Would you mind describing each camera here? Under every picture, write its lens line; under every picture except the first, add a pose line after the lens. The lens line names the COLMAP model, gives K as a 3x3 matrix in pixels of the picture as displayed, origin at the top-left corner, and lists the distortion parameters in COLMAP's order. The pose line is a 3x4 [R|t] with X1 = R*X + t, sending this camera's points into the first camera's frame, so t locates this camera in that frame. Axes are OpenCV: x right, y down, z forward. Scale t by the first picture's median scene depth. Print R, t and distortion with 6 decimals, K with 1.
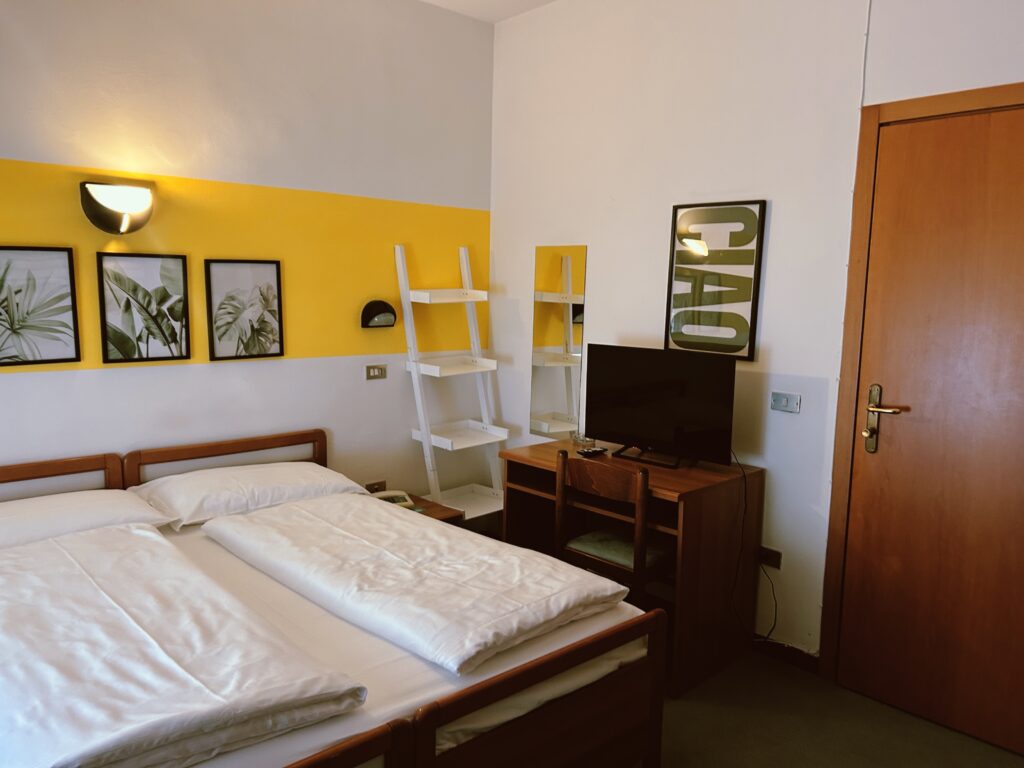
lens RADIAL K [[770.3, 0, 510.7], [0, 770.3, 387.4], [0, 0, 1]] dist [0.063100, -0.065958]
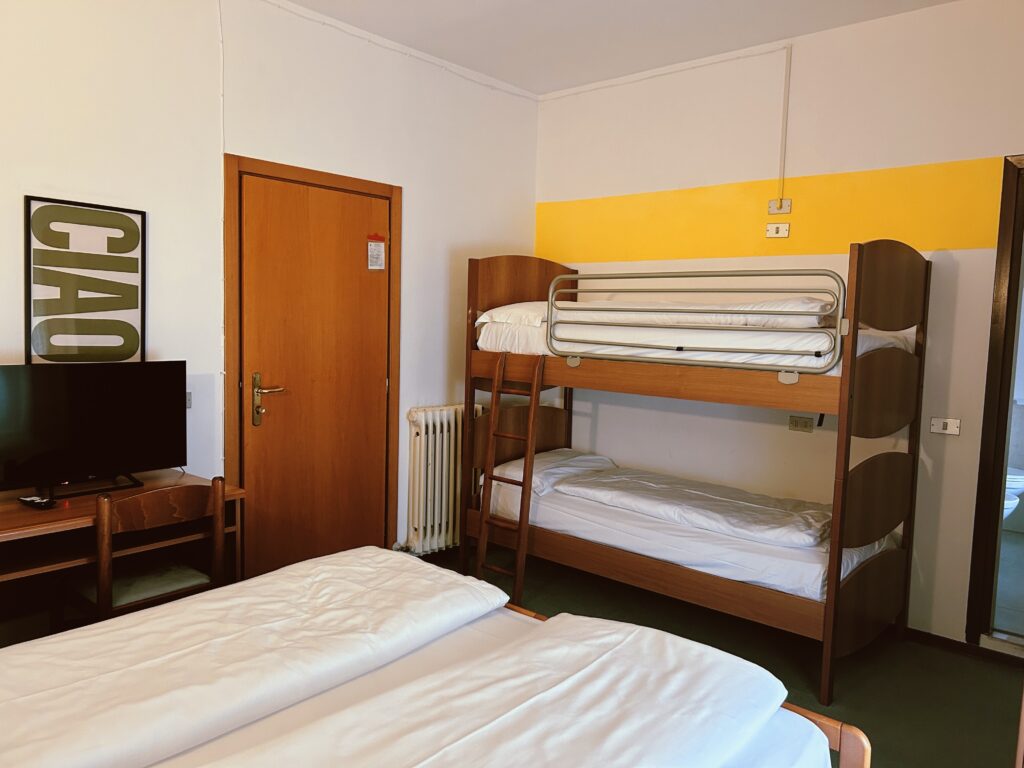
lens RADIAL K [[770.3, 0, 516.4], [0, 770.3, 383.2], [0, 0, 1]] dist [0.063100, -0.065958]
pose [[-0.113143, -0.109955, 0.987476, -0.790187], [0.094259, 0.988187, 0.120834, -0.093797], [-0.989098, 0.106750, -0.101442, 0.640906]]
